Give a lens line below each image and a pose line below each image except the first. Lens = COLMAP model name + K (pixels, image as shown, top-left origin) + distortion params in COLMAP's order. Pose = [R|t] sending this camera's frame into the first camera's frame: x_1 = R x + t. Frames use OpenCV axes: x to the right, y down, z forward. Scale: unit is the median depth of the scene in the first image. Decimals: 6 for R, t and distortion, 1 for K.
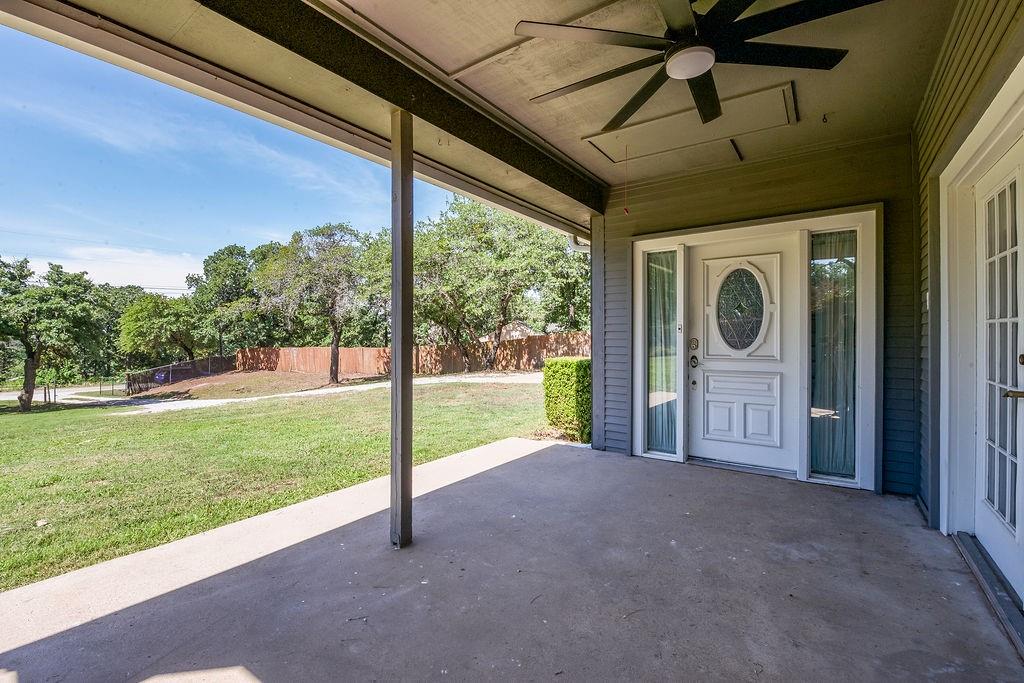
lens RADIAL K [[449.4, 0, 506.6], [0, 449.4, 341.3], [0, 0, 1]] dist [-0.001164, -0.009478]
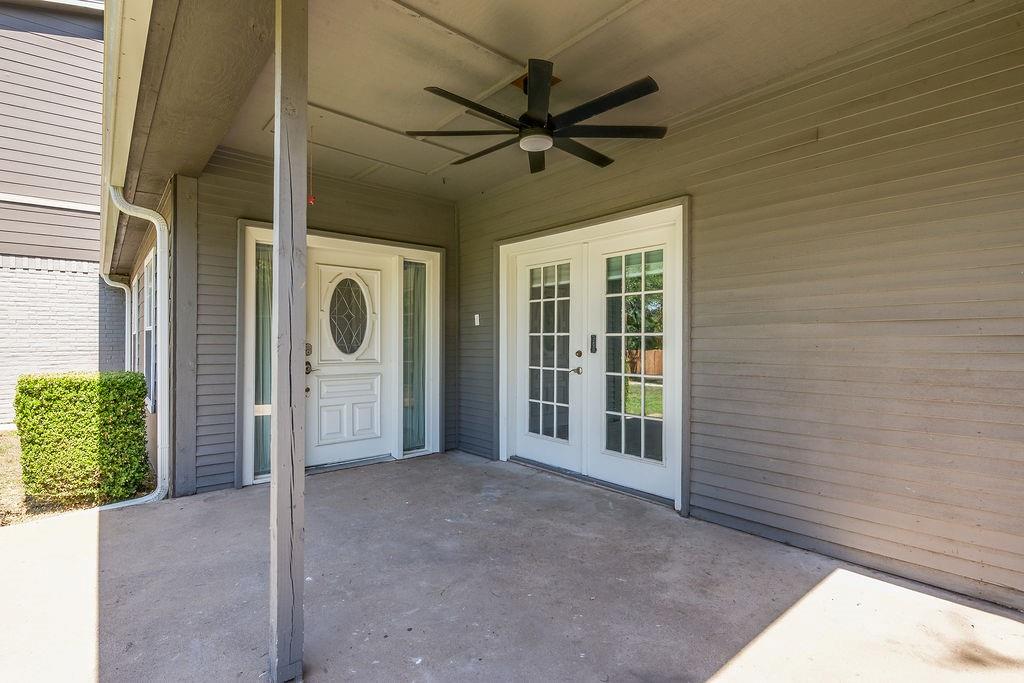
lens RADIAL K [[486.8, 0, 509.8], [0, 486.8, 346.6], [0, 0, 1]] dist [0.001408, 0.000088]
pose [[0.236875, -0.004293, 0.971531, -0.617350], [0.005809, 0.999979, 0.003002, -0.001068], [-0.971523, 0.004932, 0.236895, 0.420542]]
